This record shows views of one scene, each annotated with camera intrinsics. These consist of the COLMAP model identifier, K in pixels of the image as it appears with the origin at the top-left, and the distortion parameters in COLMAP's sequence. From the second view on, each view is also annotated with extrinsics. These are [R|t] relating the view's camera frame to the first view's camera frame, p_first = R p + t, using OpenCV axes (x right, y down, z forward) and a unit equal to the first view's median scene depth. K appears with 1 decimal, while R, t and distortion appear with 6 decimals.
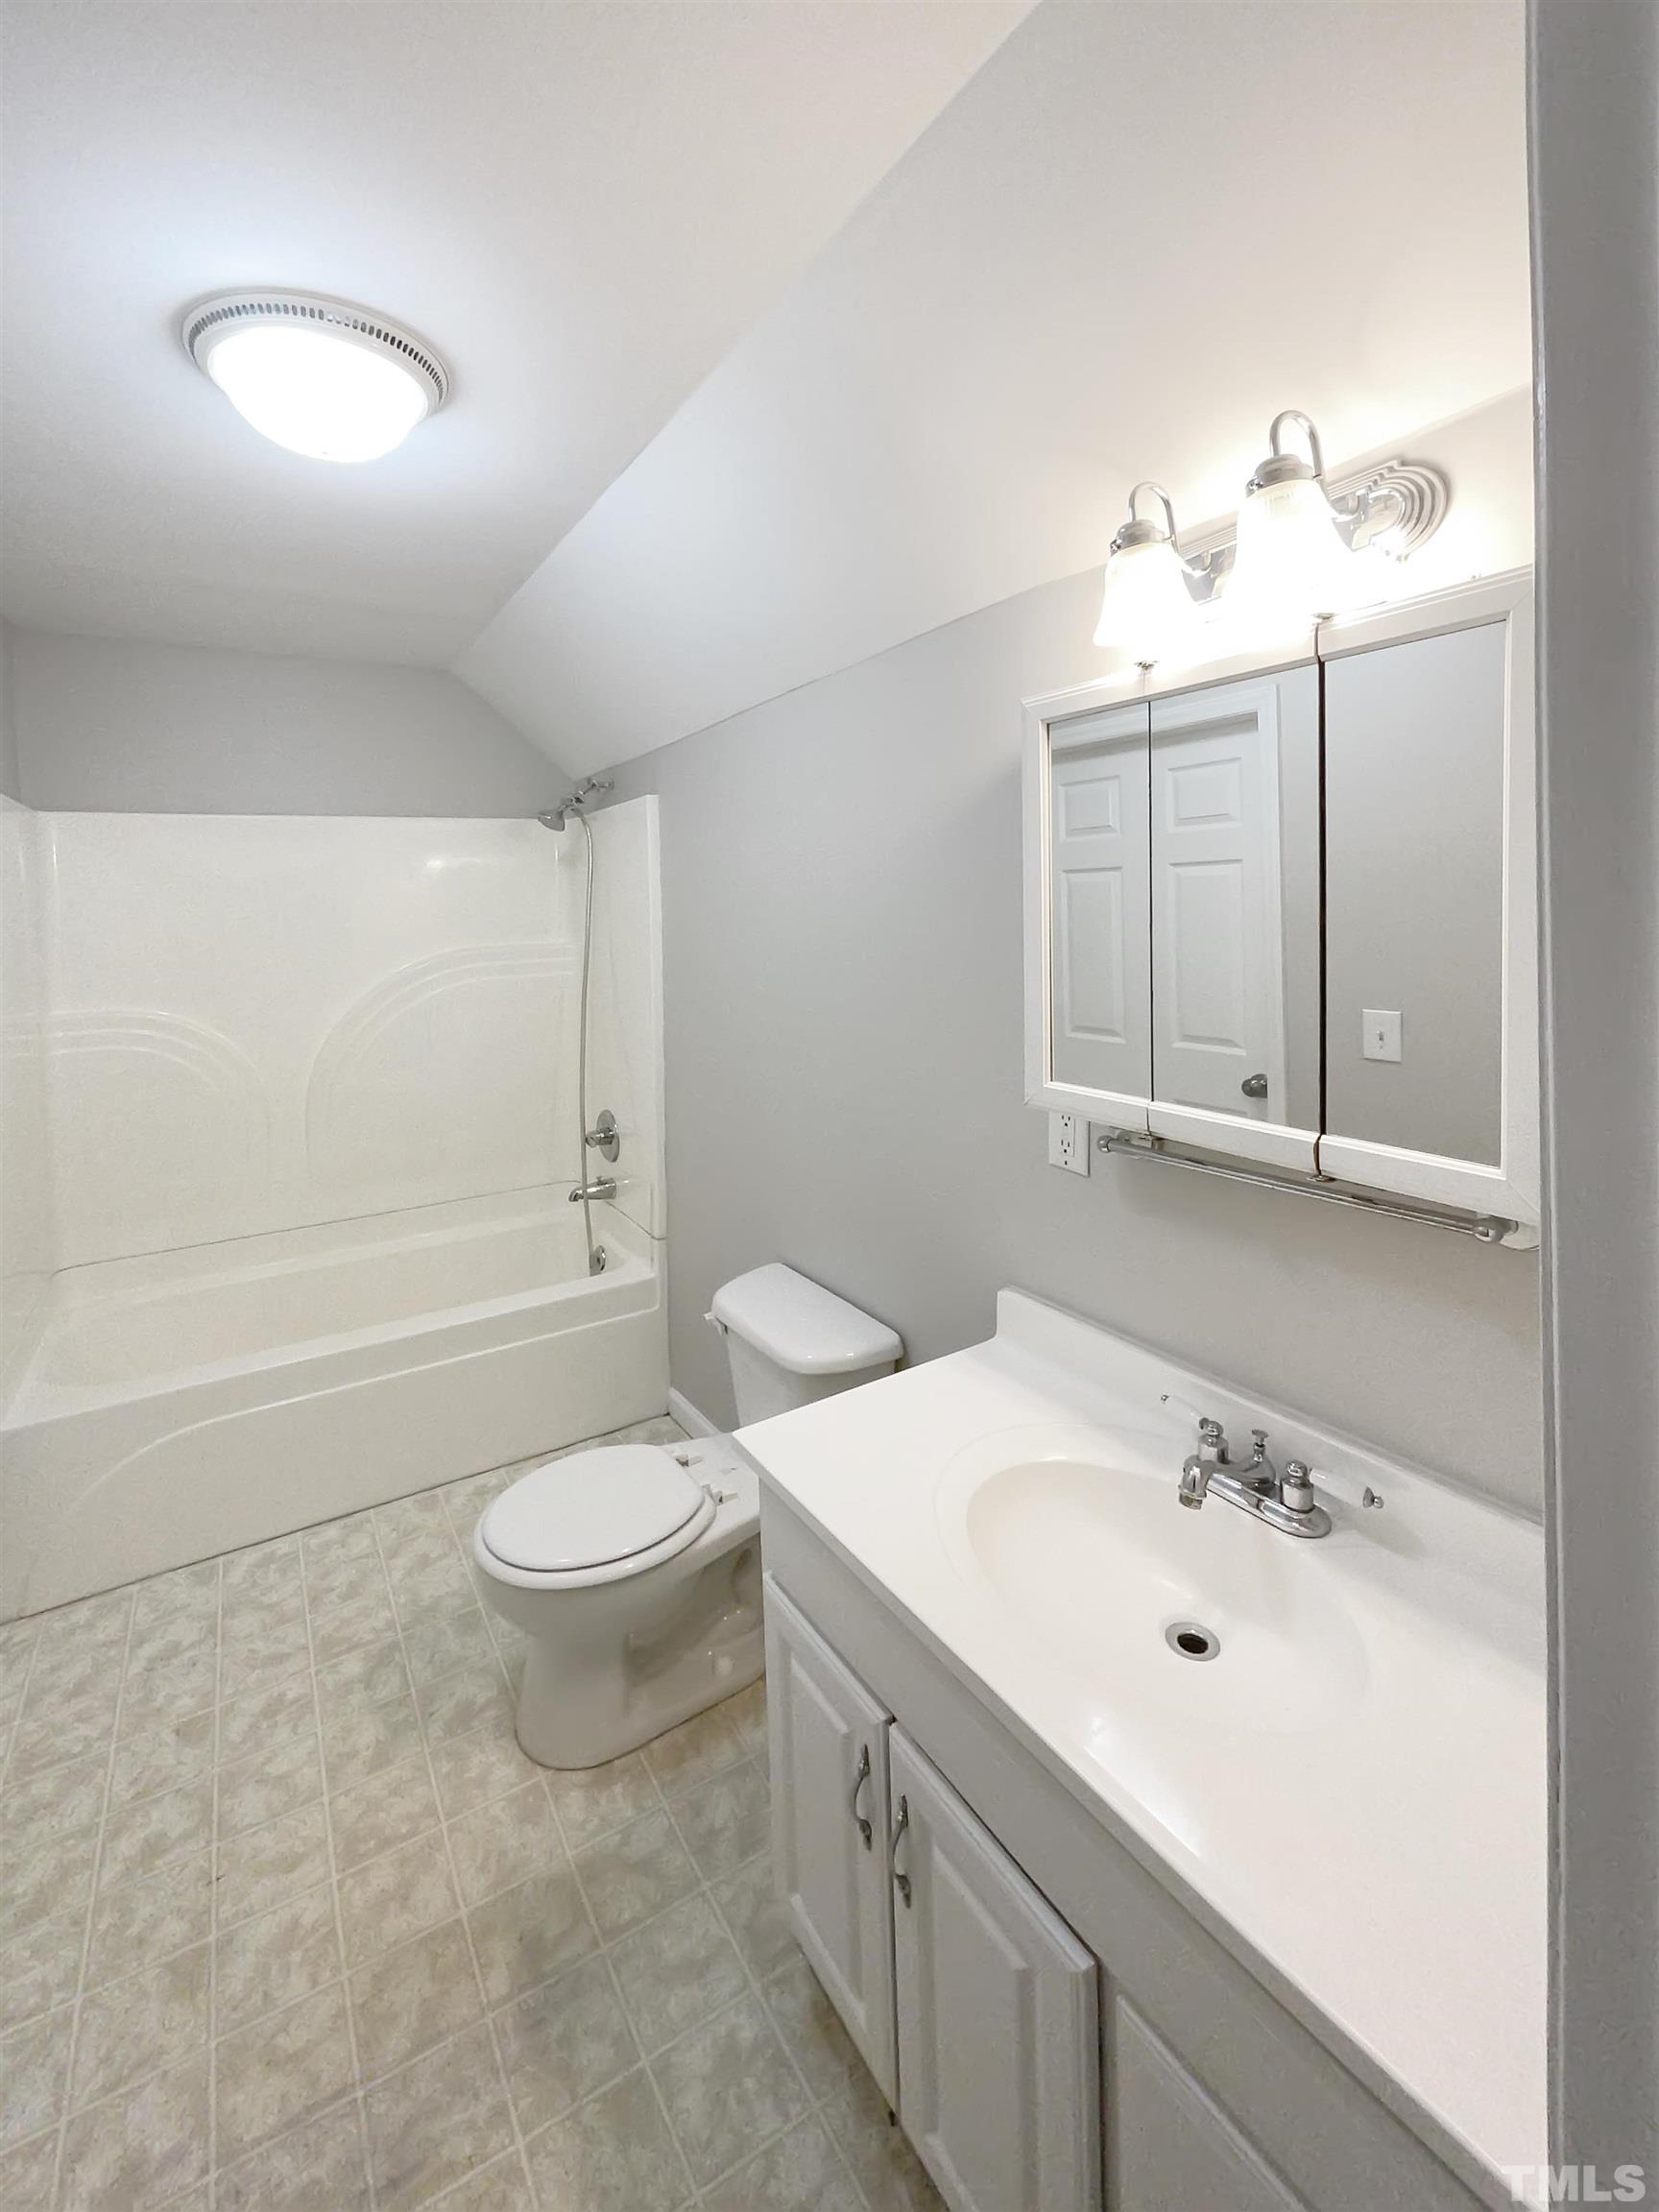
lens RADIAL K [[900.7, 0, 810.6], [0, 900.7, 1103.3], [0, 0, 1]] dist [0.007742, -0.003953]
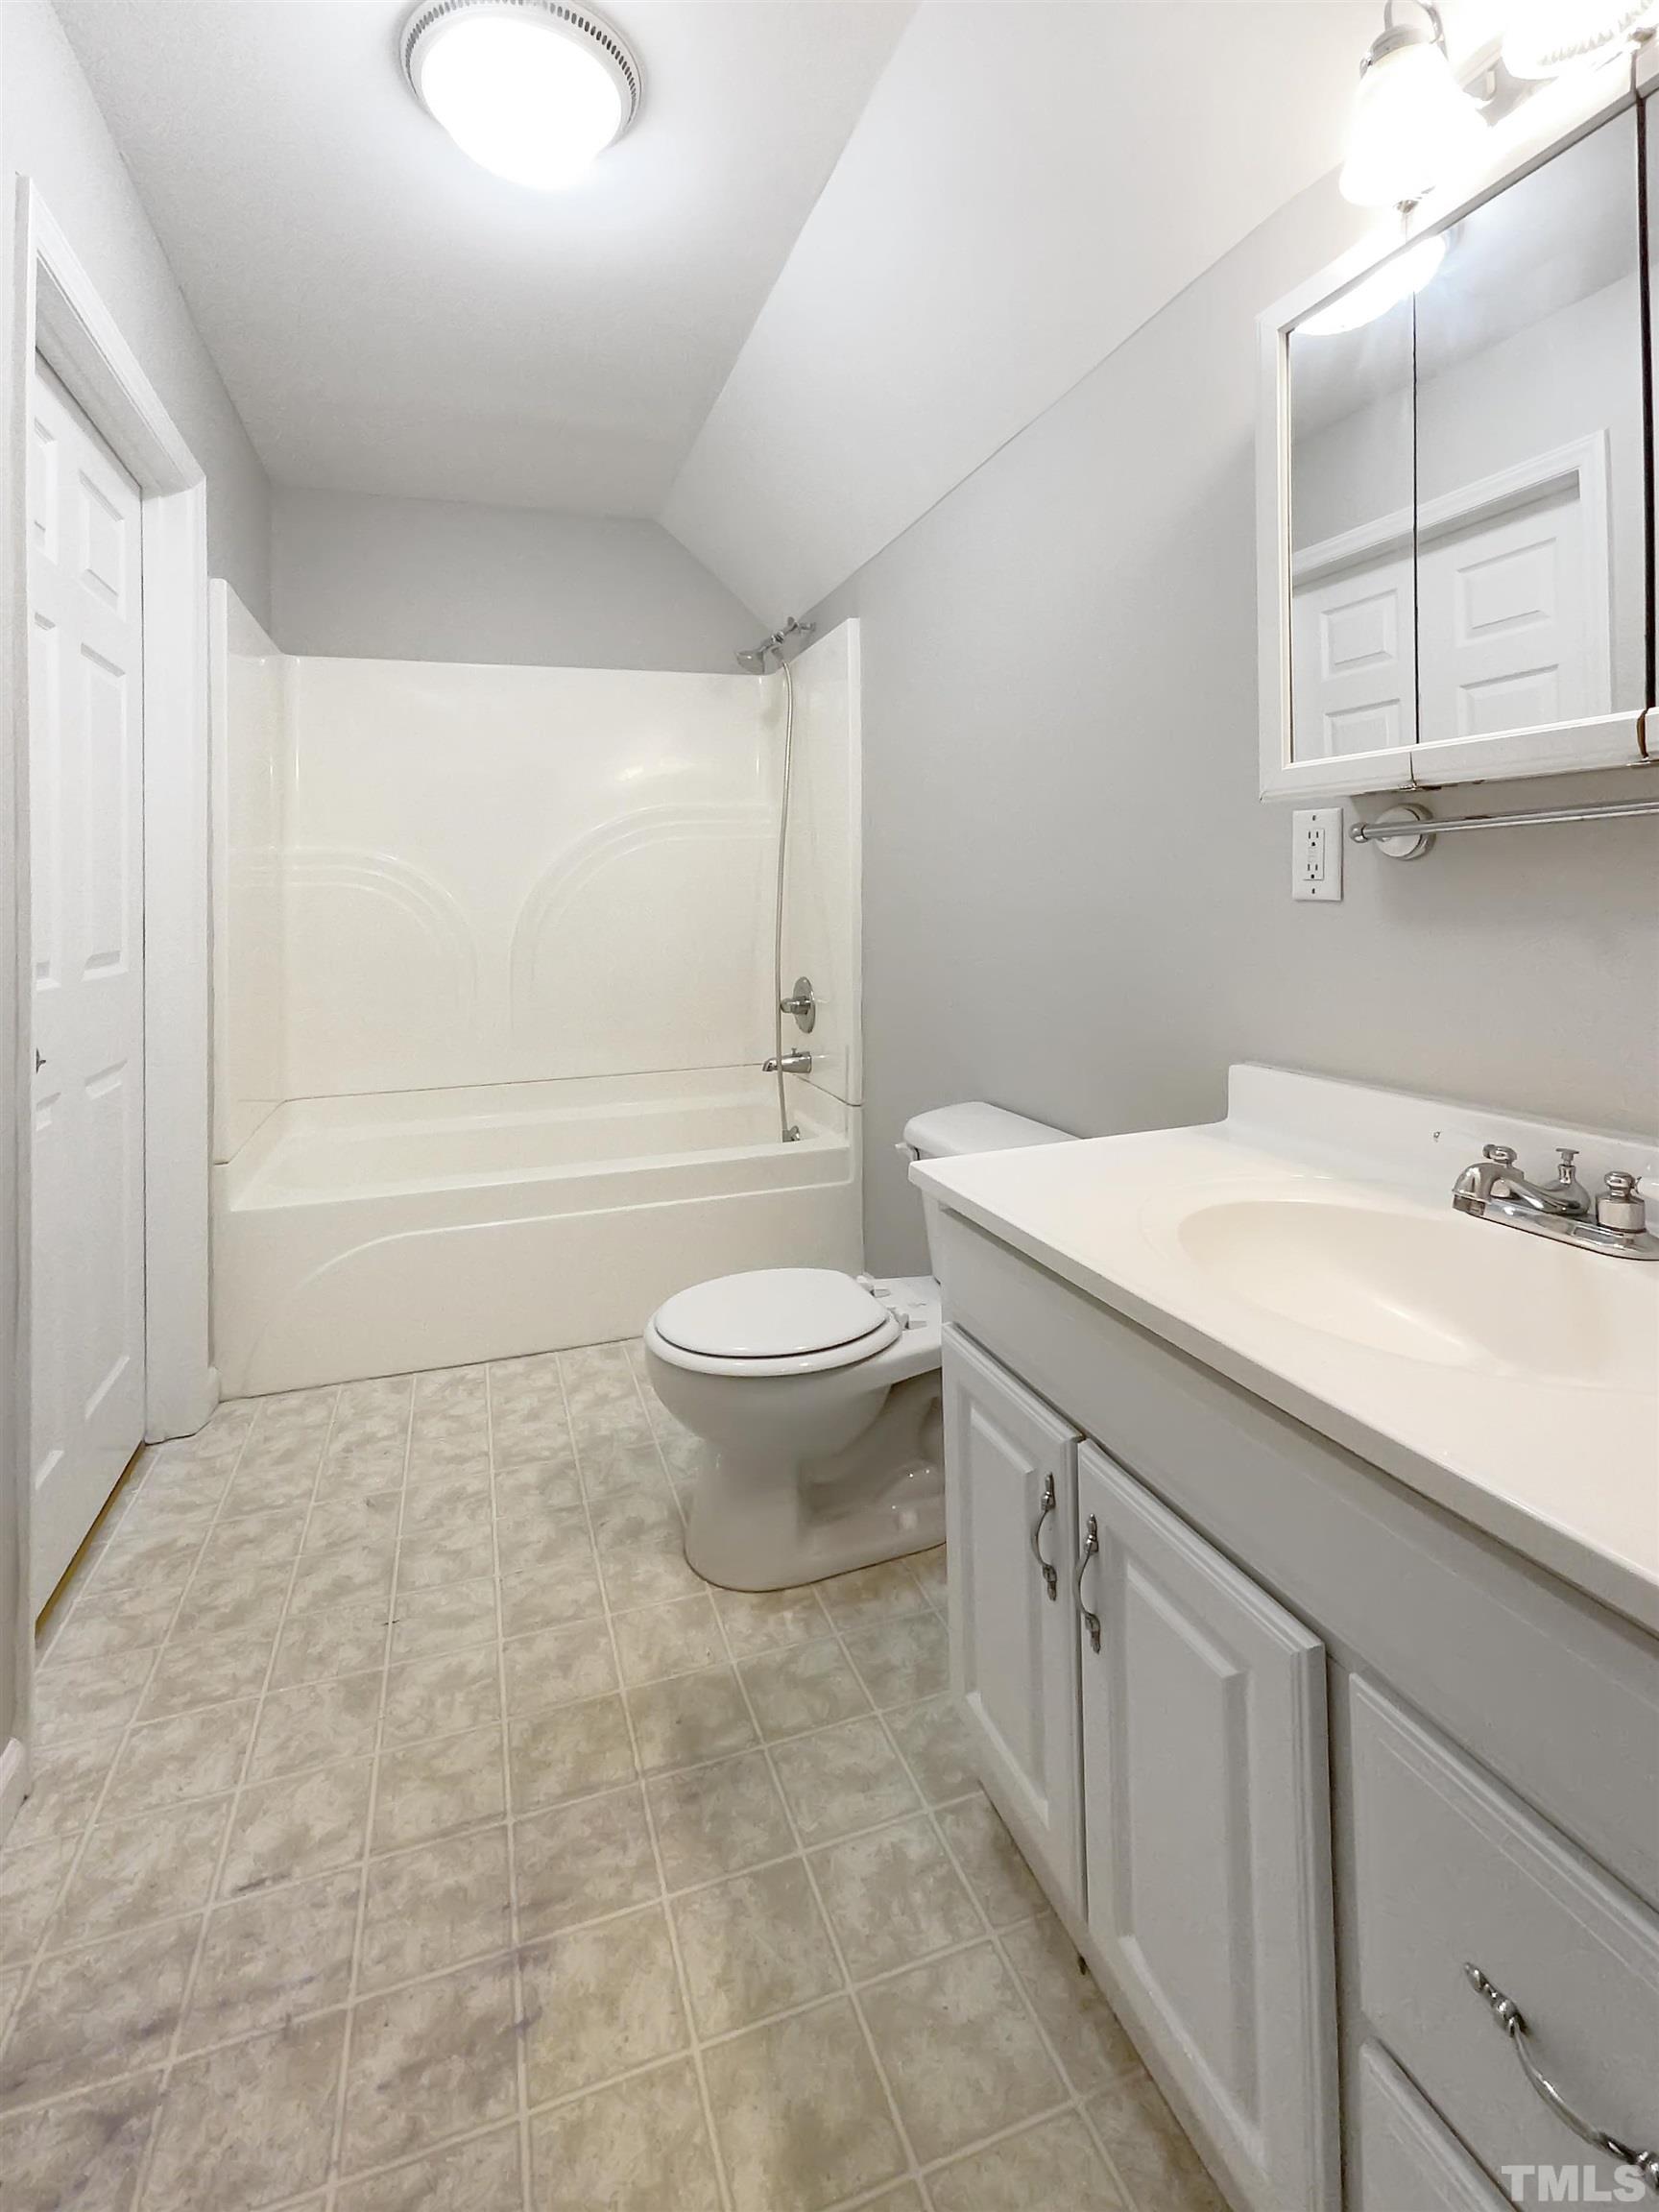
lens RADIAL K [[975.9, 0, 842.8], [0, 975.9, 1102.3], [0, 0, 1]] dist [-0.009733, 0.003654]
pose [[0.979370, 0.012147, -0.201710, 0.040349], [-0.018641, 0.999366, -0.030324, 0.316265], [0.201214, 0.033458, 0.978976, 0.031623]]
